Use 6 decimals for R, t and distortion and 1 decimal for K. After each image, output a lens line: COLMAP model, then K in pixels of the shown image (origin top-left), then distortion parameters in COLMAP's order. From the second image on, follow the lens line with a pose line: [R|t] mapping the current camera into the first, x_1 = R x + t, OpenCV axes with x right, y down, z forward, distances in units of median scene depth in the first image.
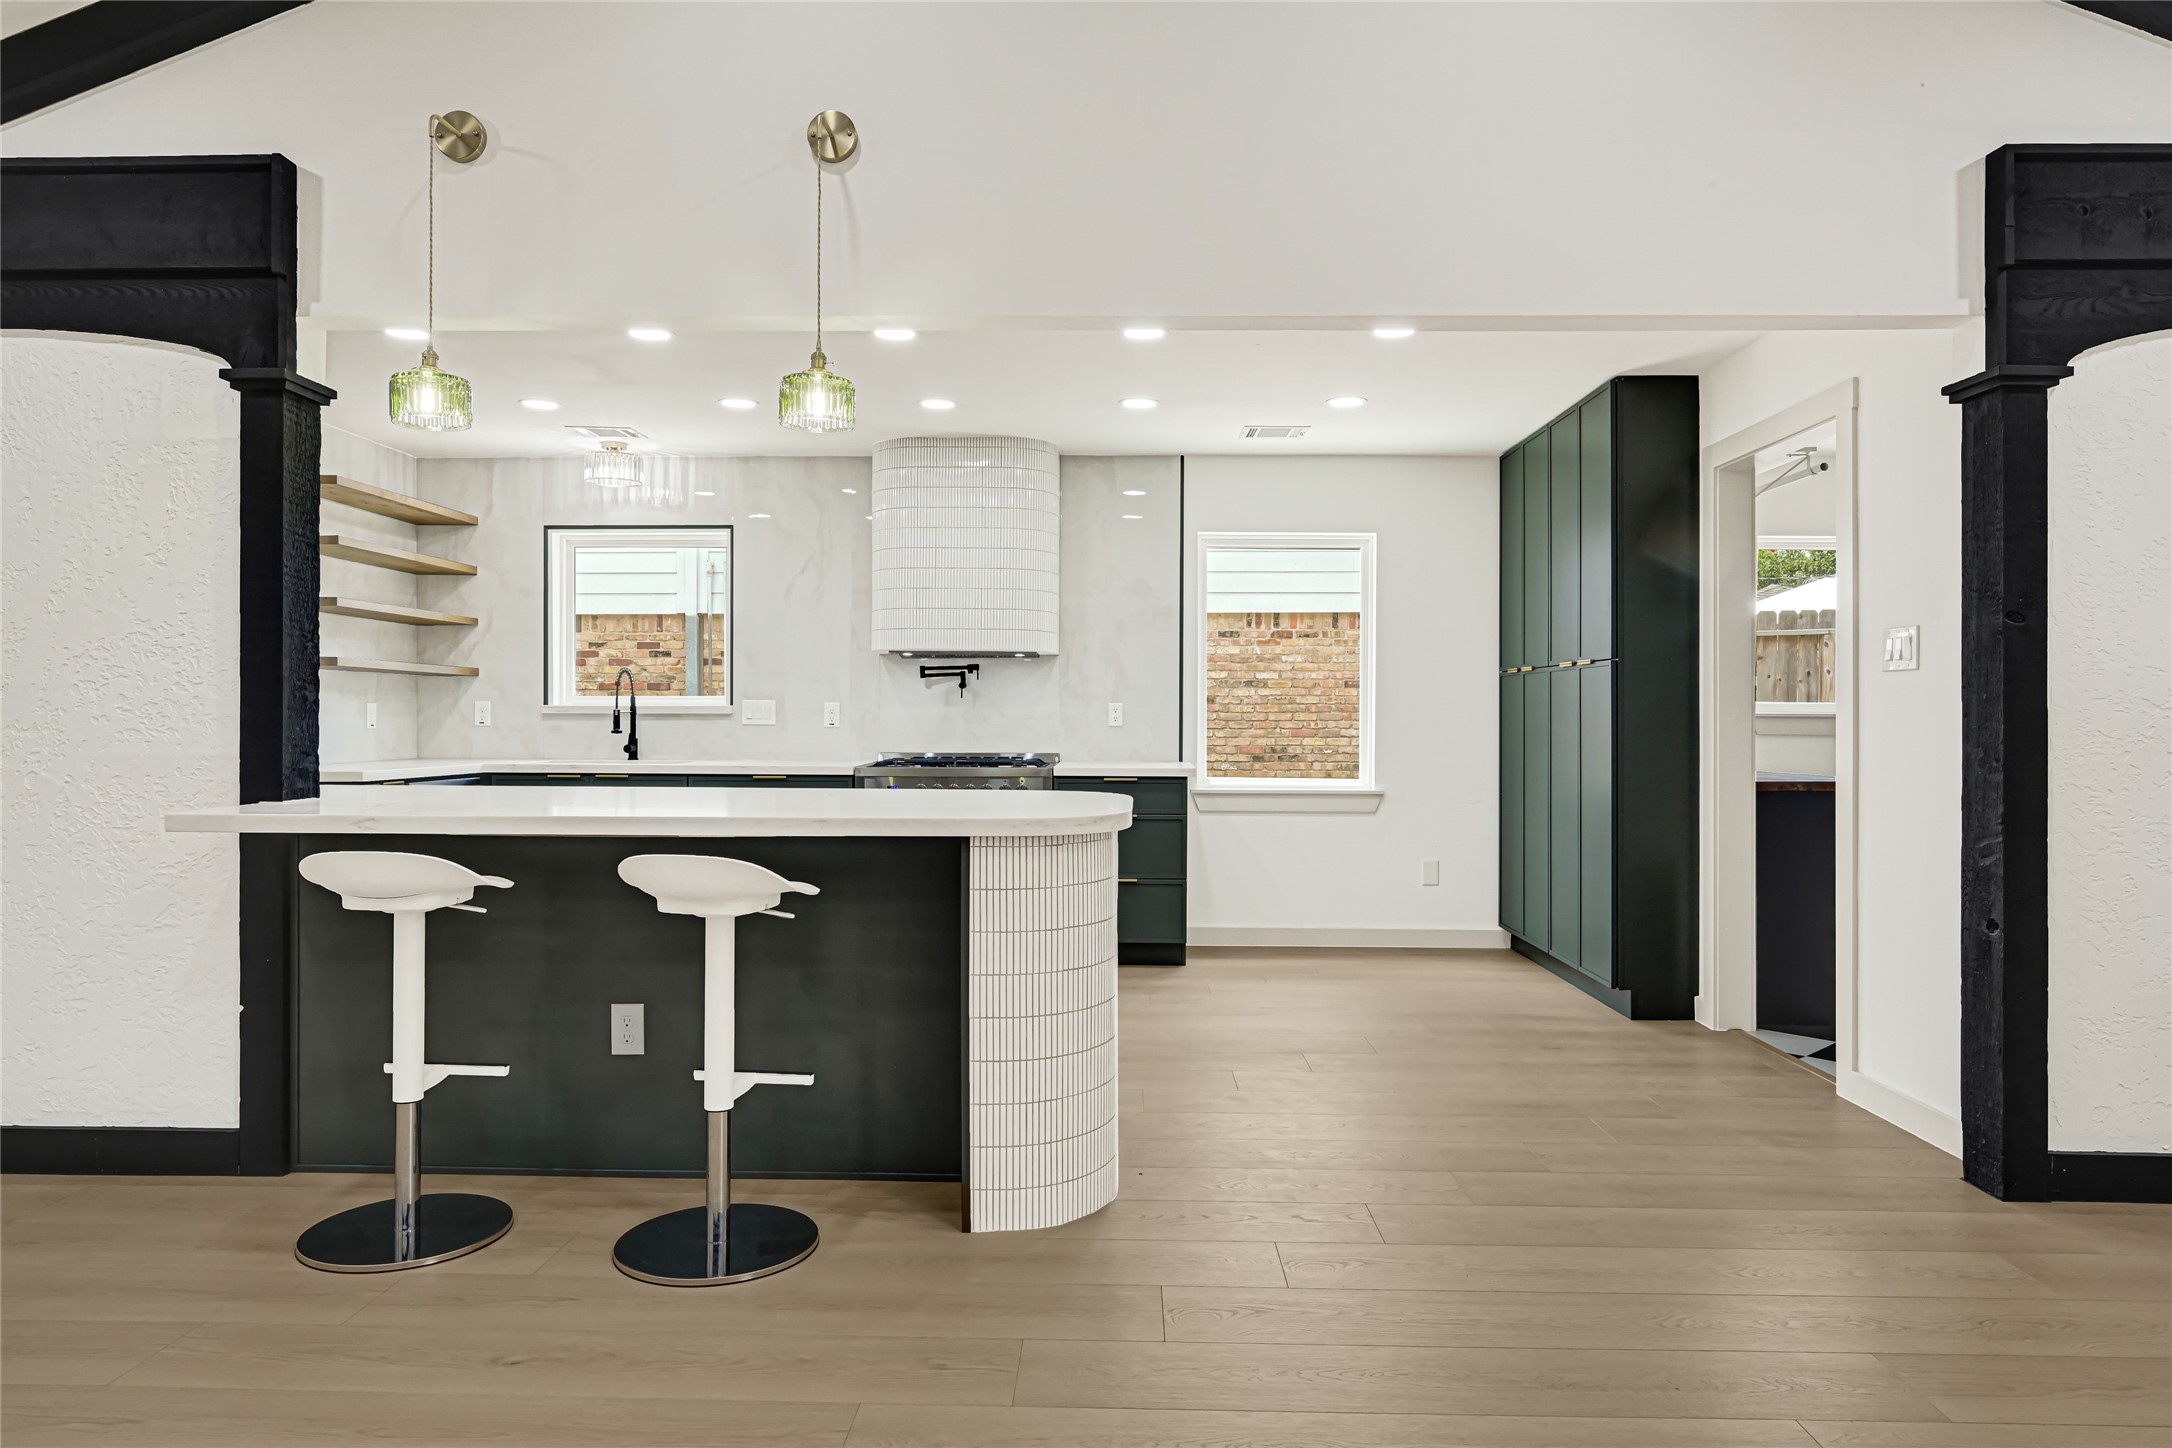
lens RADIAL K [[1341.0, 0, 1079.3], [0, 1341.0, 716.8], [0, 0, 1]] dist [-0.003798, -0.001742]
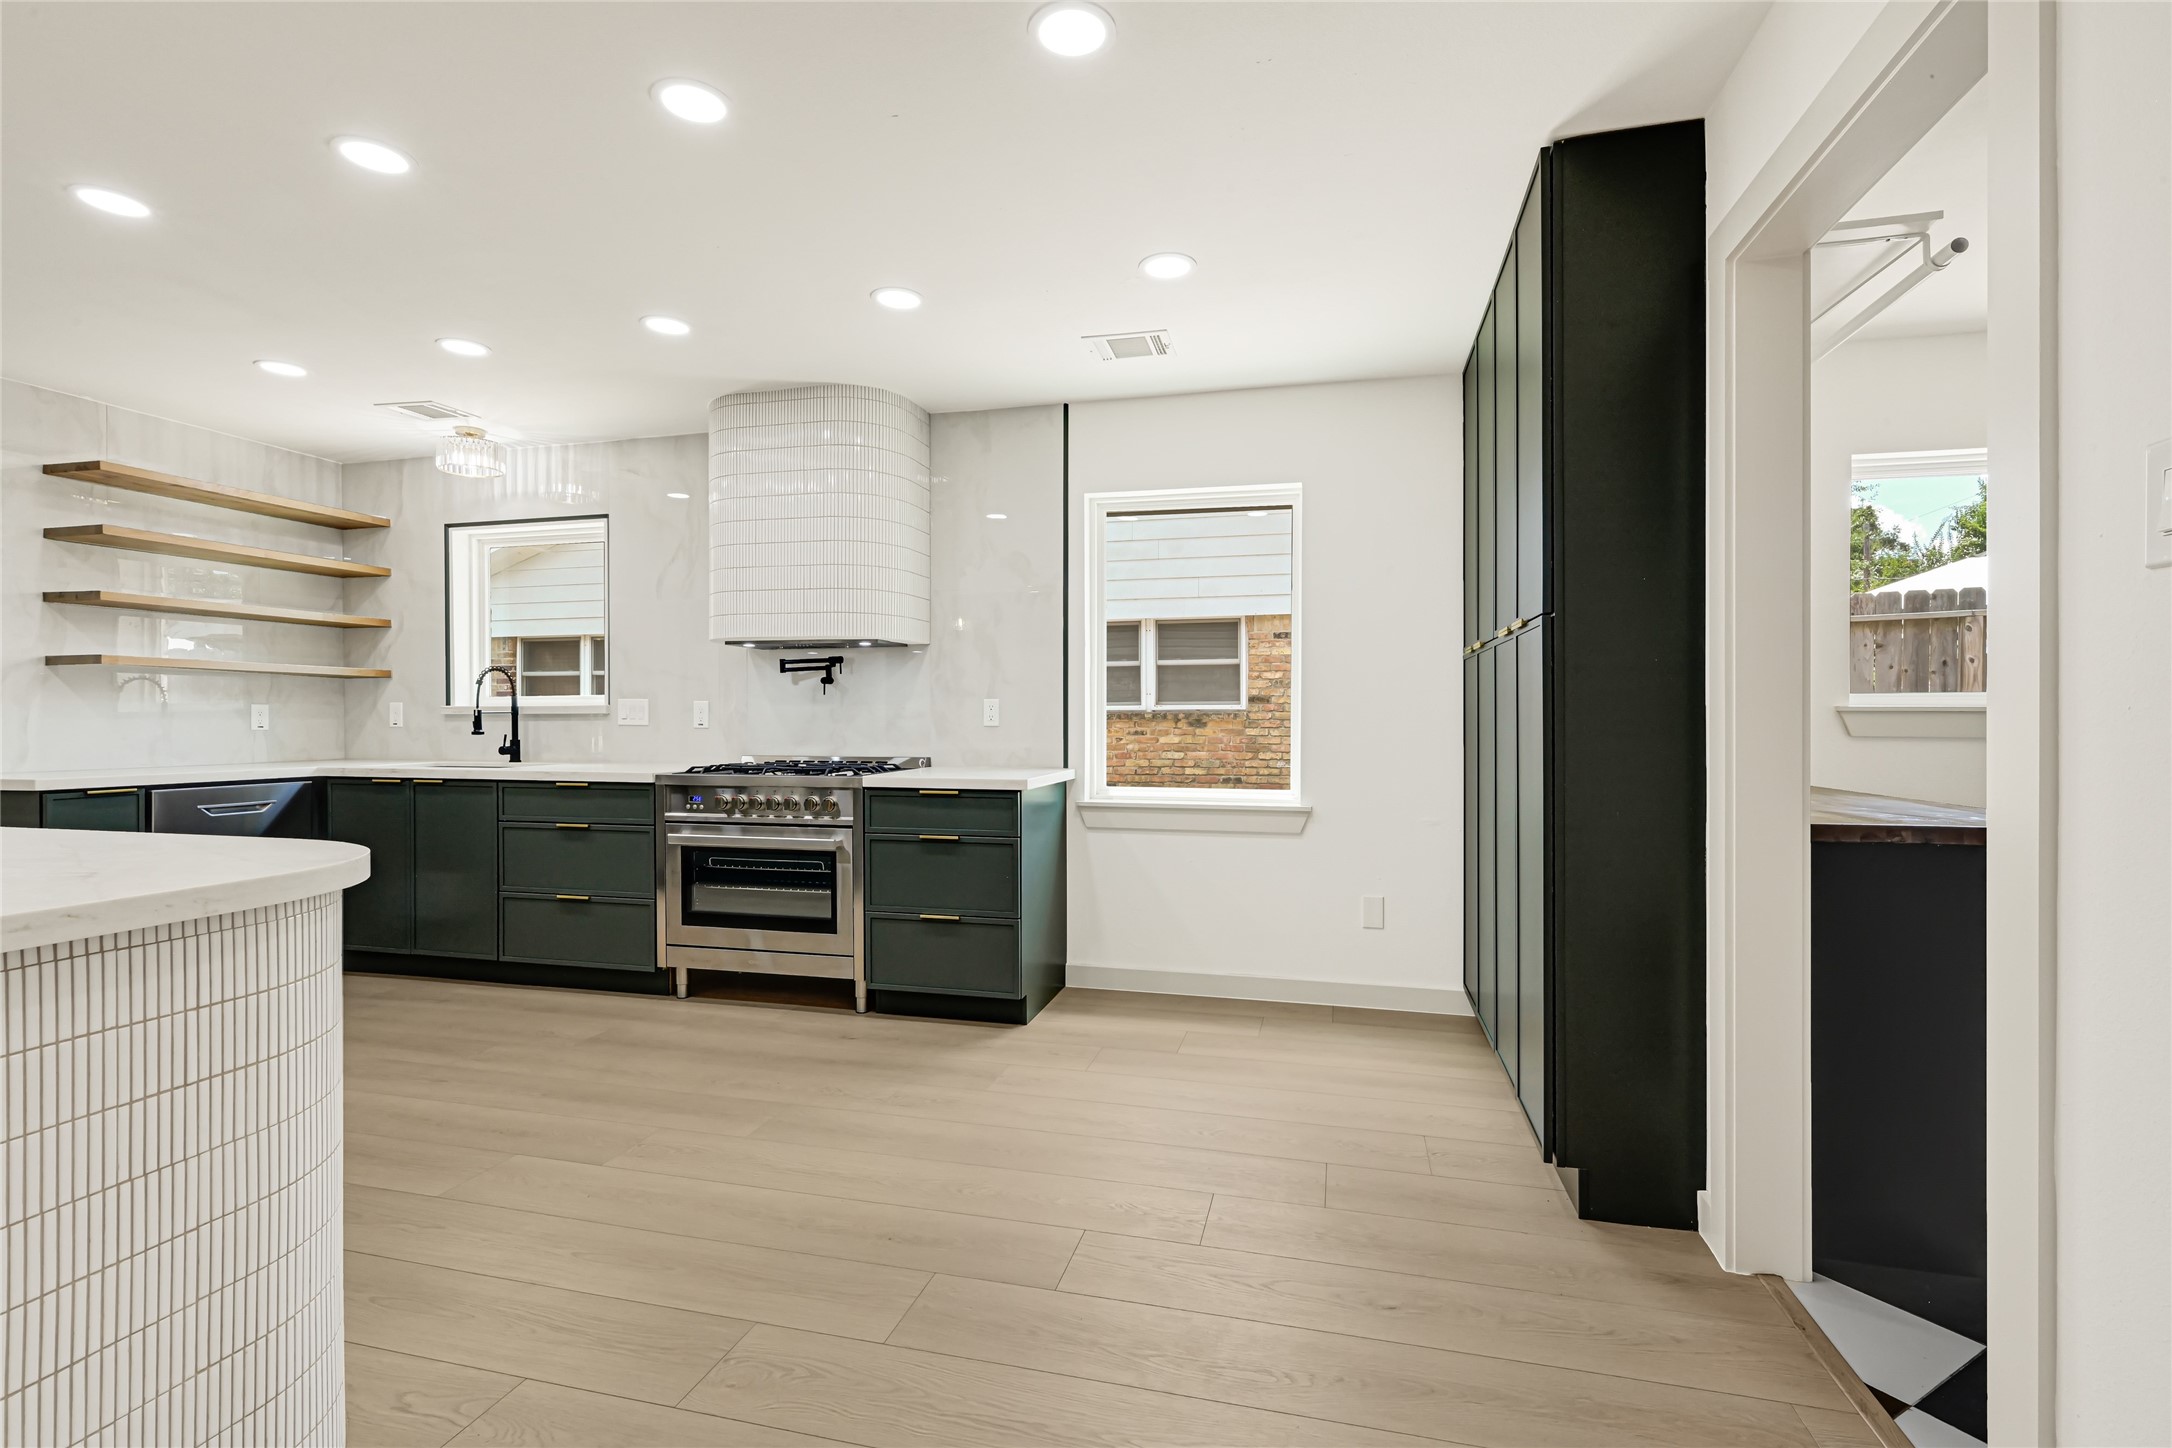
lens RADIAL K [[985.7, 0, 1086.0], [0, 985.7, 724.0], [0, 0, 1]] dist [-0.001659, 0.000109]
pose [[0.975158, -0.002166, -0.221502, 0.225644], [0.003472, 0.999979, 0.005506, 0.002310], [0.221485, -0.006139, 0.975144, 0.401136]]
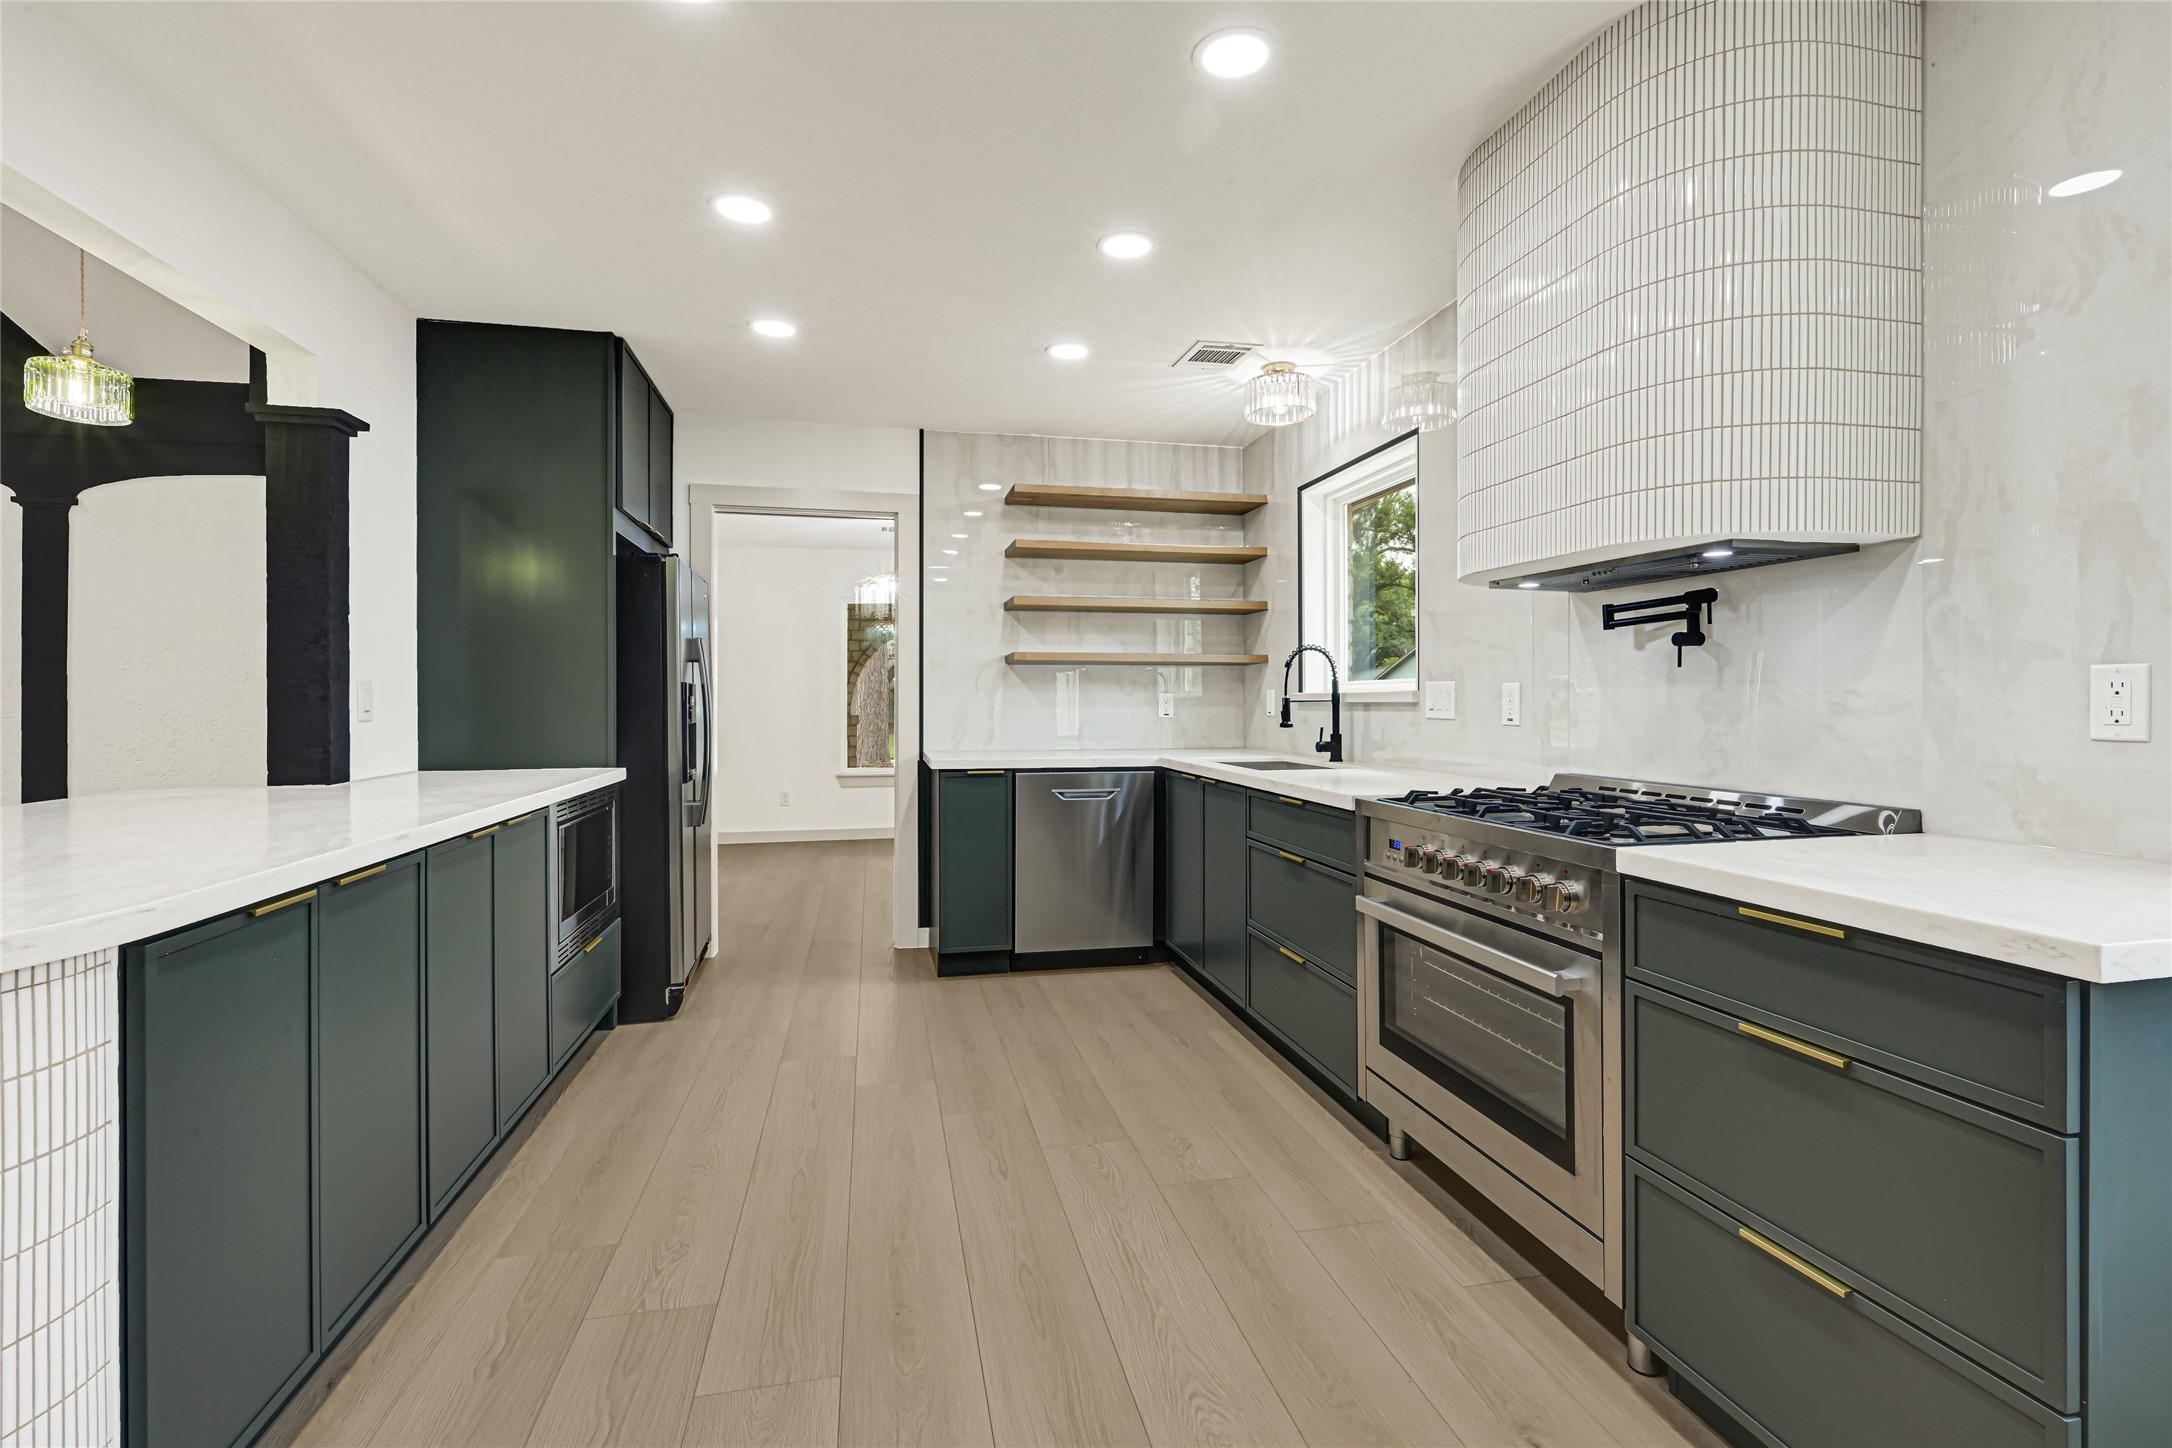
lens RADIAL K [[966.2, 0, 1086.0], [0, 966.2, 707.5], [0, 0, 1]] dist [-0.002546, -0.000250]
pose [[0.239144, 0.003327, -0.970978, 0.182236], [0.003393, 0.999985, 0.004262, -0.002231], [0.970978, -0.004314, 0.239129, 0.724817]]
